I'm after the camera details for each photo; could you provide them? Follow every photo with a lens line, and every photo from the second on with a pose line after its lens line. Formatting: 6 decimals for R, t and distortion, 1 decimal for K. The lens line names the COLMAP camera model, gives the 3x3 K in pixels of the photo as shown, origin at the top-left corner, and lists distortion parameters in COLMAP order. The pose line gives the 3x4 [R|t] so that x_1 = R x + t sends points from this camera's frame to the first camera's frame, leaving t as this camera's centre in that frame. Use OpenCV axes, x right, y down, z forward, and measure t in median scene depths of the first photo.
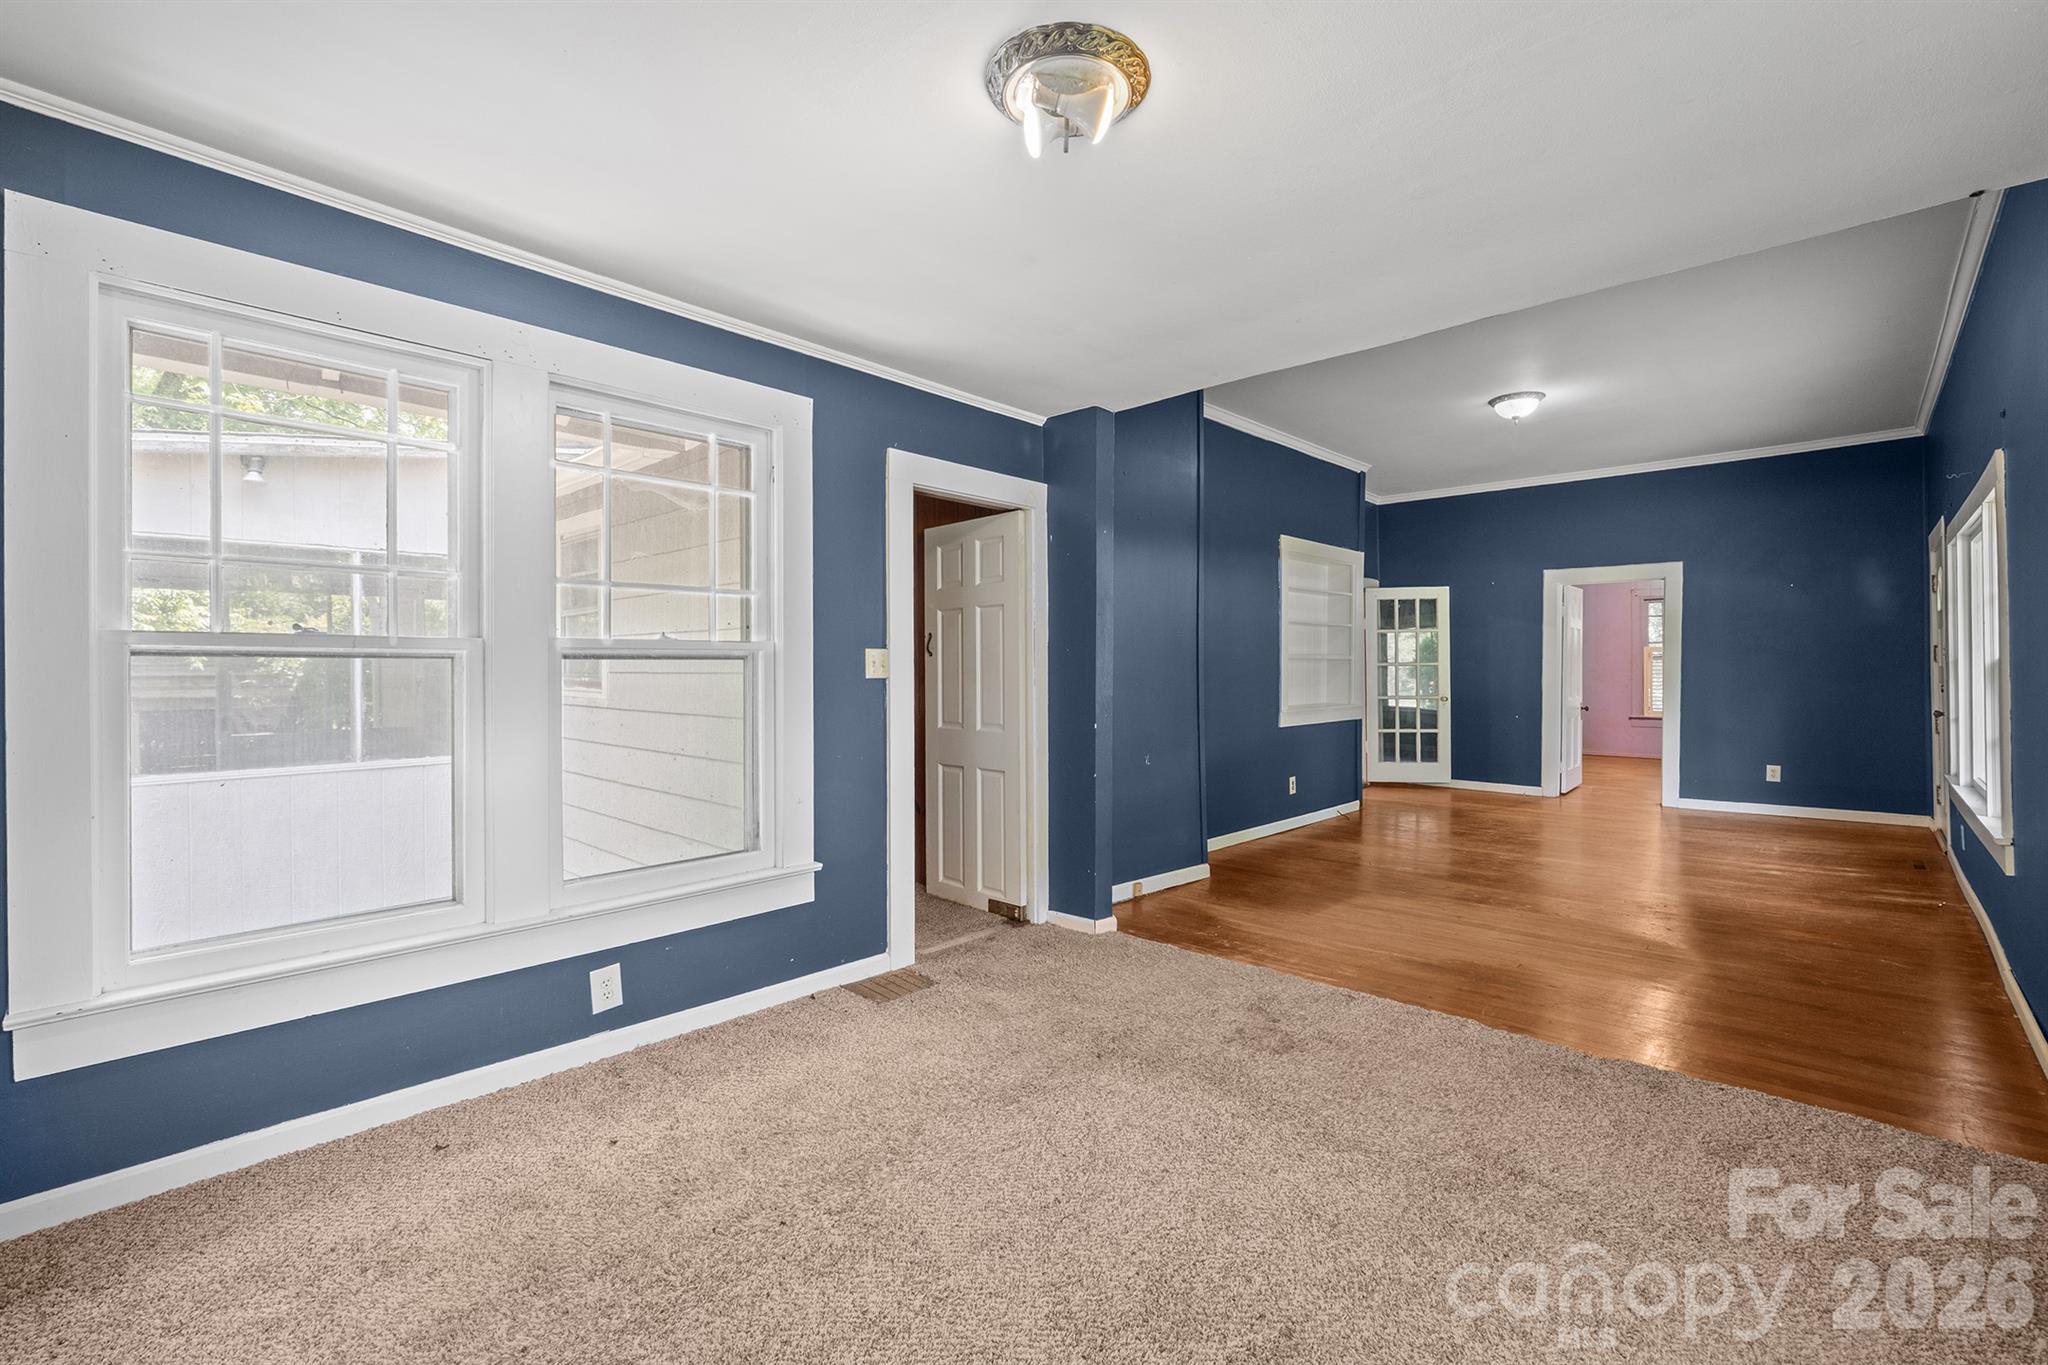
lens RADIAL K [[874.1, 0, 1027.3], [0, 874.1, 669.7], [0, 0, 1]] dist [-0.001803, -0.000329]
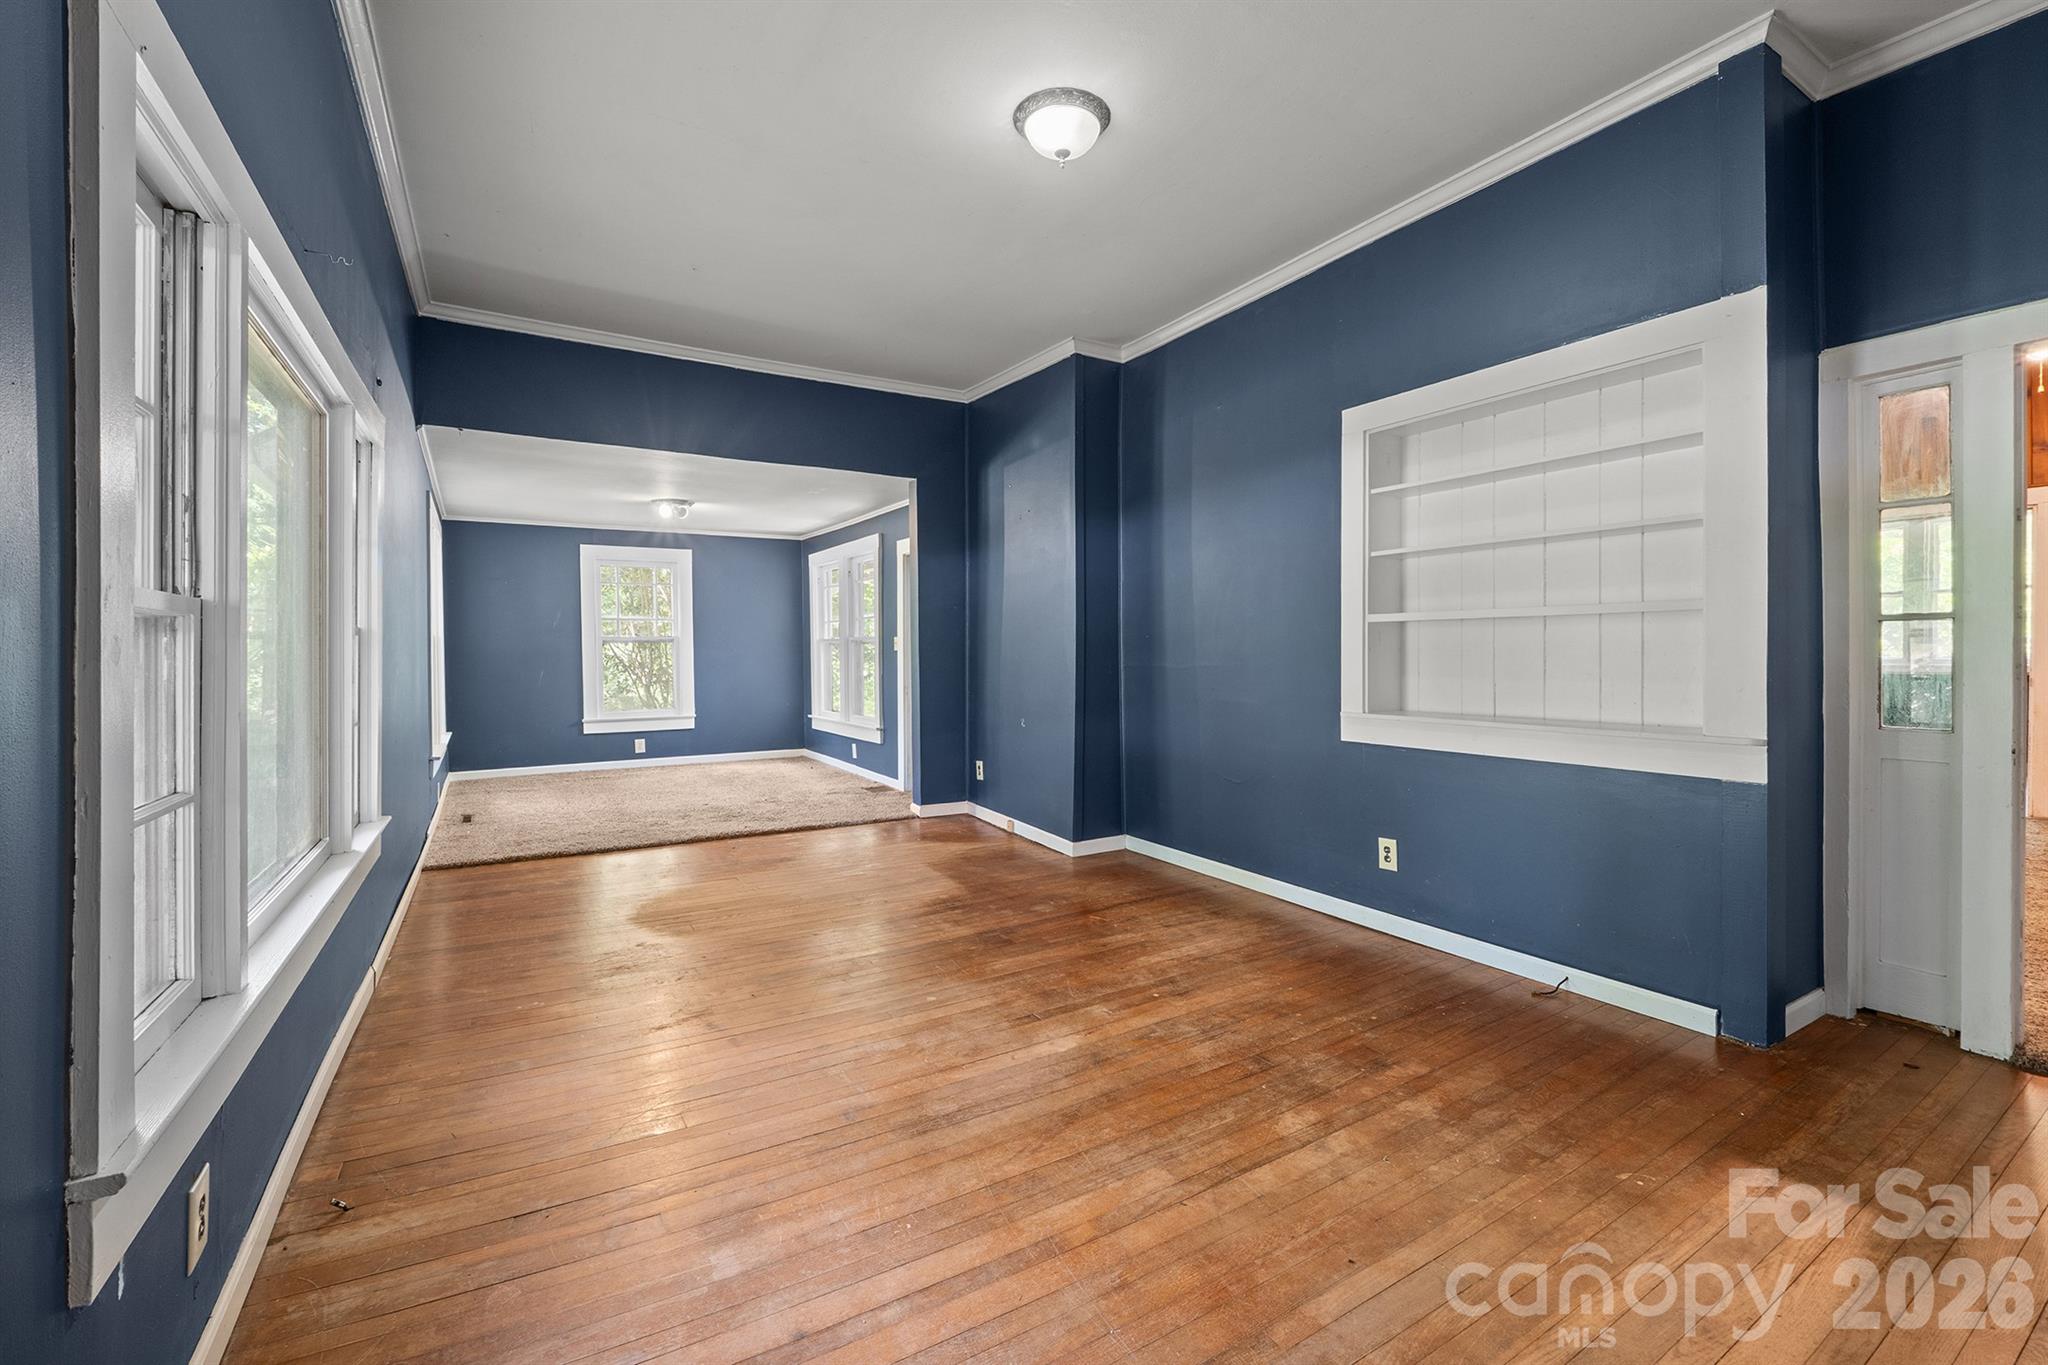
lens RADIAL K [[870.6, 0, 1036.6], [0, 870.6, 654.4], [0, 0, 1]] dist [-0.005921, -0.000526]
pose [[-0.265286, 0.006251, -0.964149, 0.949732], [0.003601, 0.999978, 0.005492, 0.004130], [0.964163, -0.002015, -0.265303, 1.001959]]
